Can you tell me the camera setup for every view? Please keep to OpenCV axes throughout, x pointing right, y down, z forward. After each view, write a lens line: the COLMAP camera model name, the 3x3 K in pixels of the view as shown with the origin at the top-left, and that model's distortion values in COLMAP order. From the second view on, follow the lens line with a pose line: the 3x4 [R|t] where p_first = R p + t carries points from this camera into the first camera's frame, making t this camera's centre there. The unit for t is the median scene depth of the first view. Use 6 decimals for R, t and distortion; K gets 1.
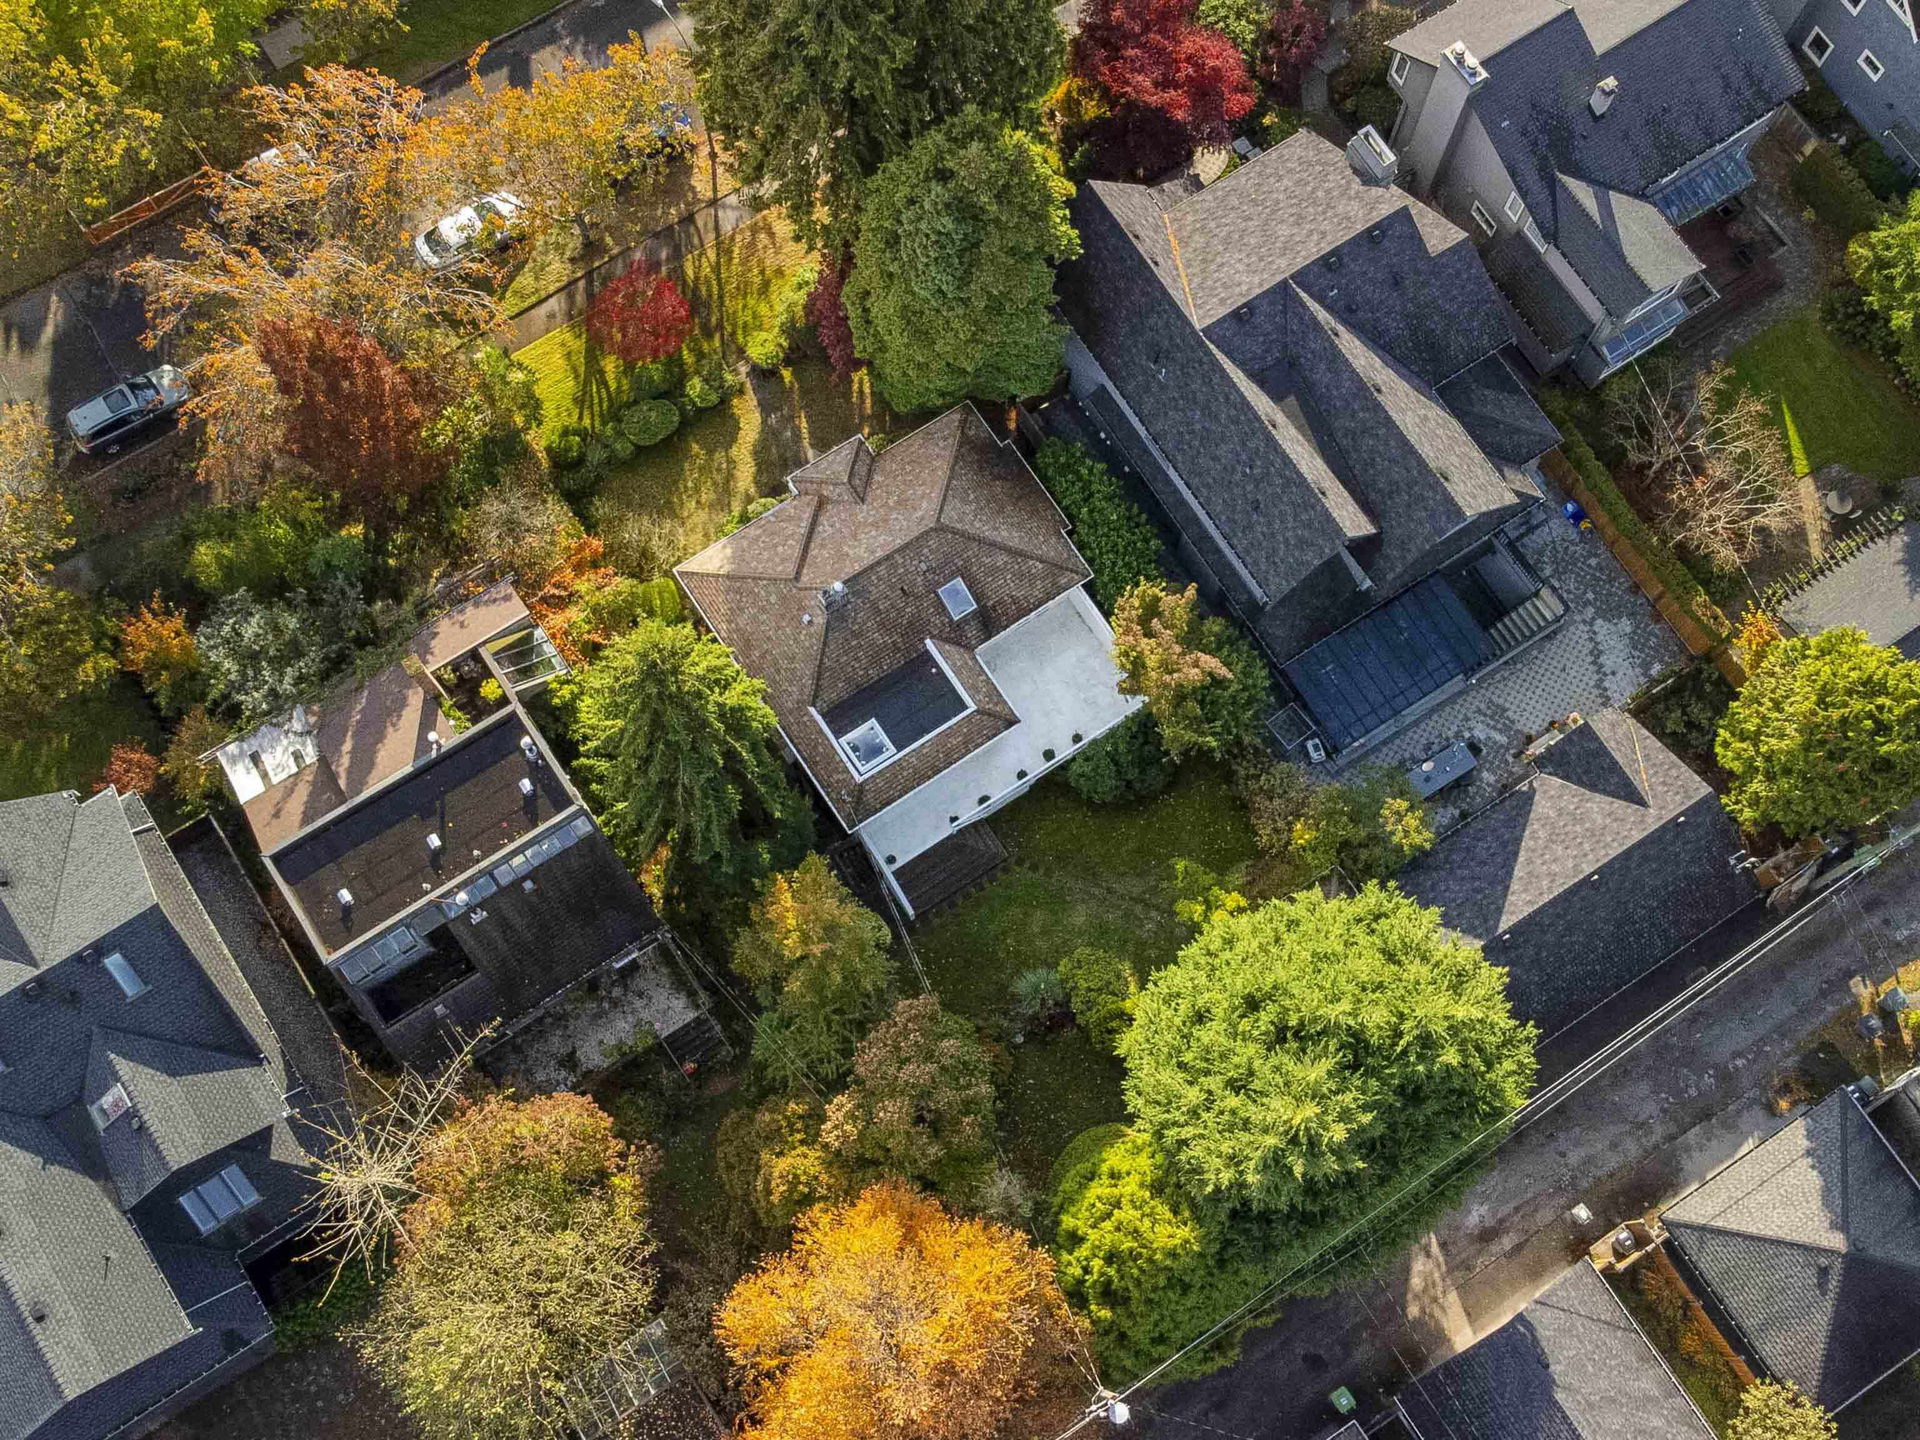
lens RADIAL K [[1461.2, 0, 960.0], [0, 1461.2, 720.0], [0, 0, 1]] dist [0.052863, -0.003919]
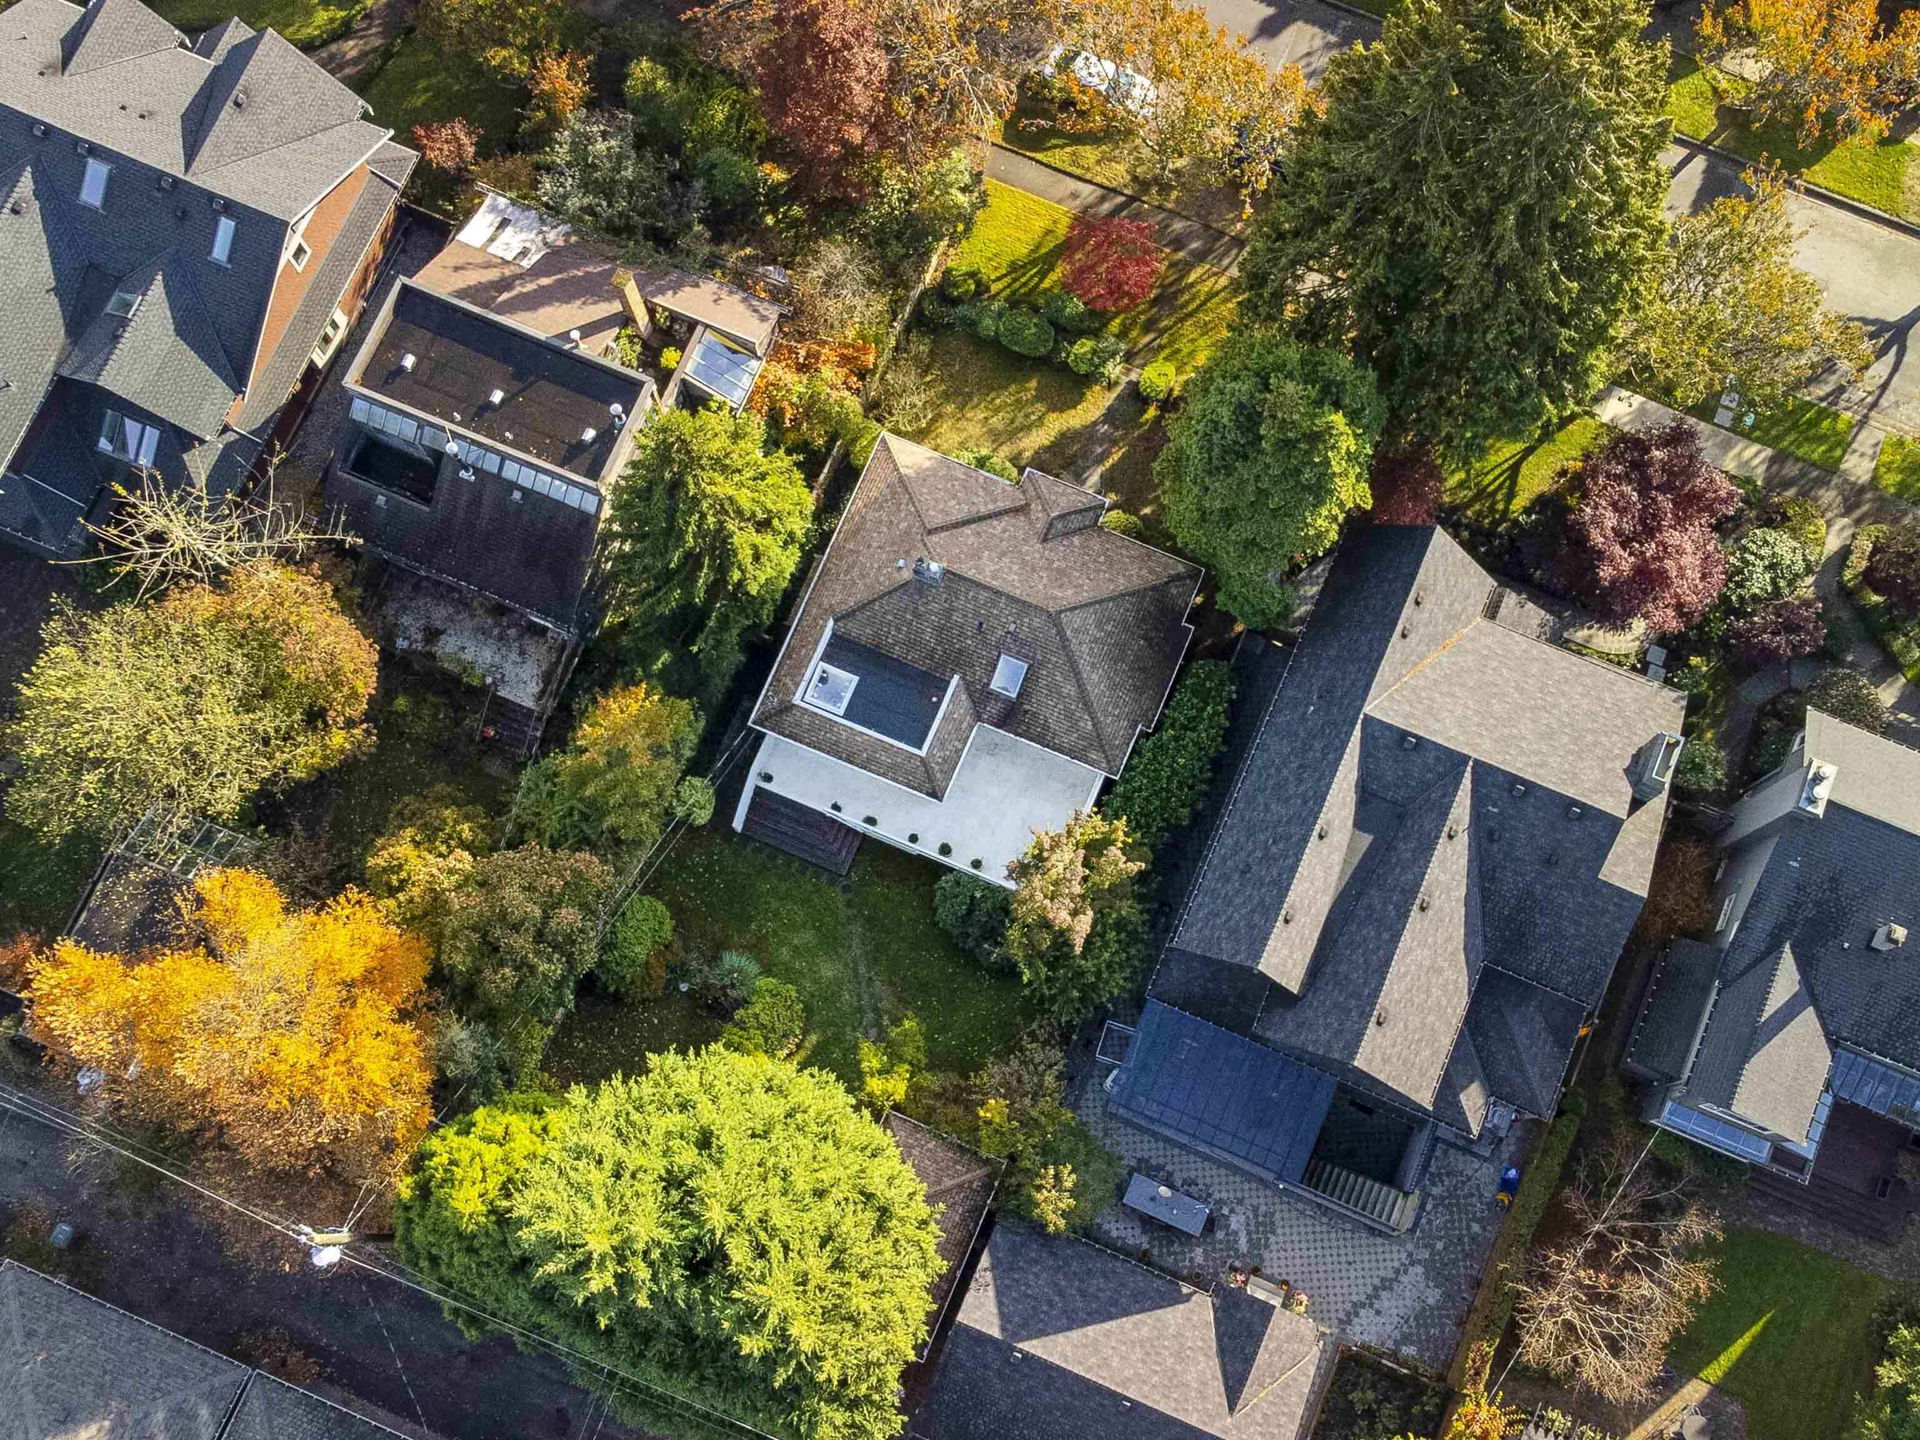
lens RADIAL K [[1461.2, 0, 960.0], [0, 1461.2, 720.0], [0, 0, 1]] dist [0.052863, -0.003919]
pose [[0.566160, 0.812432, -0.139348, 0.139801], [-0.809766, 0.579776, 0.090218, -0.128878], [0.154087, 0.061762, 0.986125, 0.042027]]
